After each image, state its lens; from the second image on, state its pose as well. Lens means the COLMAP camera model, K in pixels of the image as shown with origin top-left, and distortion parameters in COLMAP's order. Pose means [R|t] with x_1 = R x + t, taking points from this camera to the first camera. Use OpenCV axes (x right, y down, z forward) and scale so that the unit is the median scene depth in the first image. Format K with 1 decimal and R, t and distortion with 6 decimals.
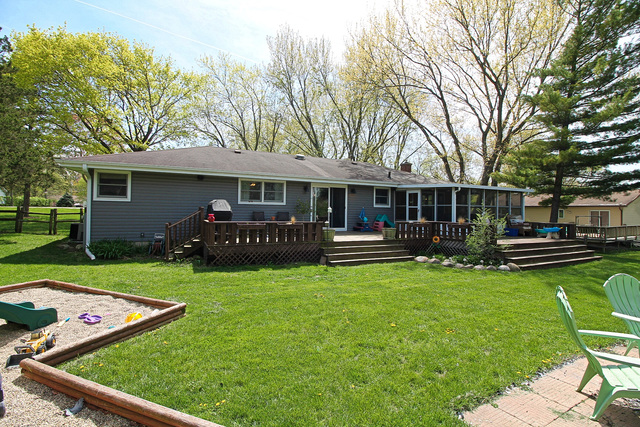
lens RADIAL K [[299.0, 0, 320.5], [0, 299.0, 204.6], [0, 0, 1]] dist [0.000908, -0.012786]
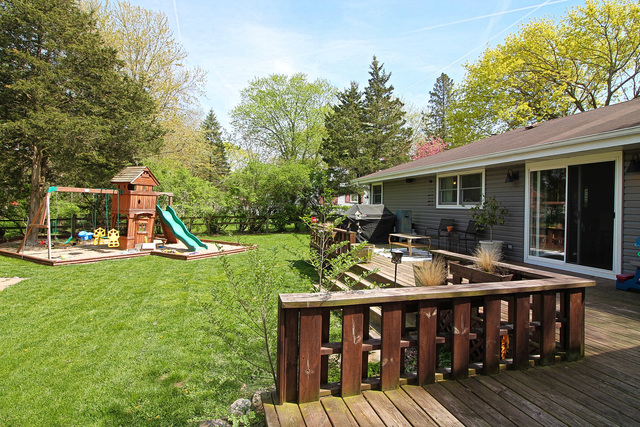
lens RADIAL K [[335.3, 0, 320.0], [0, 335.3, 213.5], [0, 0, 1]] dist [-0.022449, -0.000939]
pose [[-0.185545, 0.005978, -0.982618, 0.618780], [0.003218, 0.999980, 0.005476, 0.005705], [0.982630, -0.002146, -0.185561, 0.832185]]
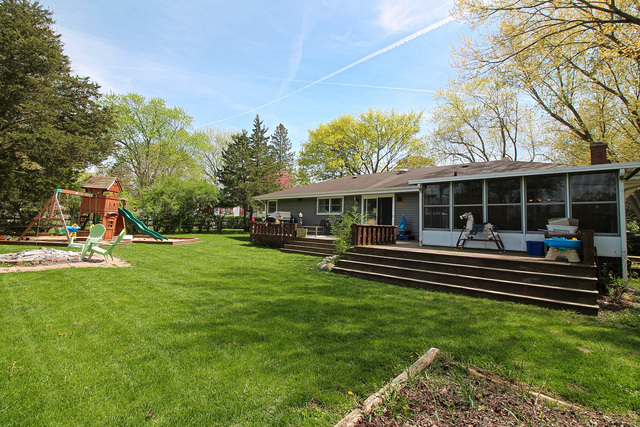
lens RADIAL K [[299.0, 0, 320.5], [0, 299.0, 204.6], [0, 0, 1]] dist [0.000908, -0.012786]
pose [[0.370462, -0.067992, -0.926356, 1.094428], [-0.005303, 0.997146, -0.075308, 0.058493], [0.928833, 0.032812, 0.369044, 0.441594]]
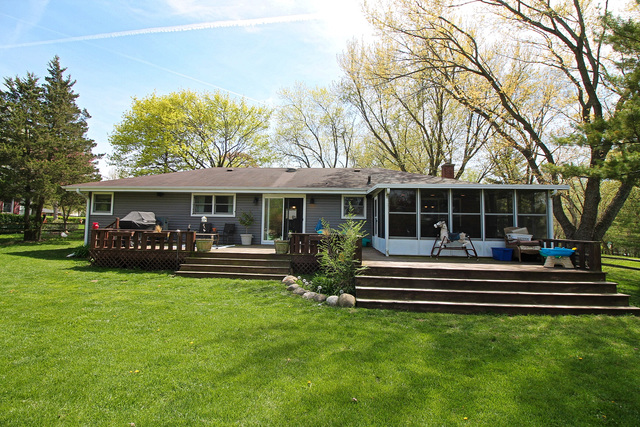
lens RADIAL K [[299.0, 0, 320.5], [0, 299.0, 204.6], [0, 0, 1]] dist [0.000908, -0.012786]
pose [[0.862994, -0.036618, -0.503886, 0.679023], [0.006584, 0.998100, -0.061257, 0.024834], [0.505172, 0.049546, 0.861595, 0.272097]]
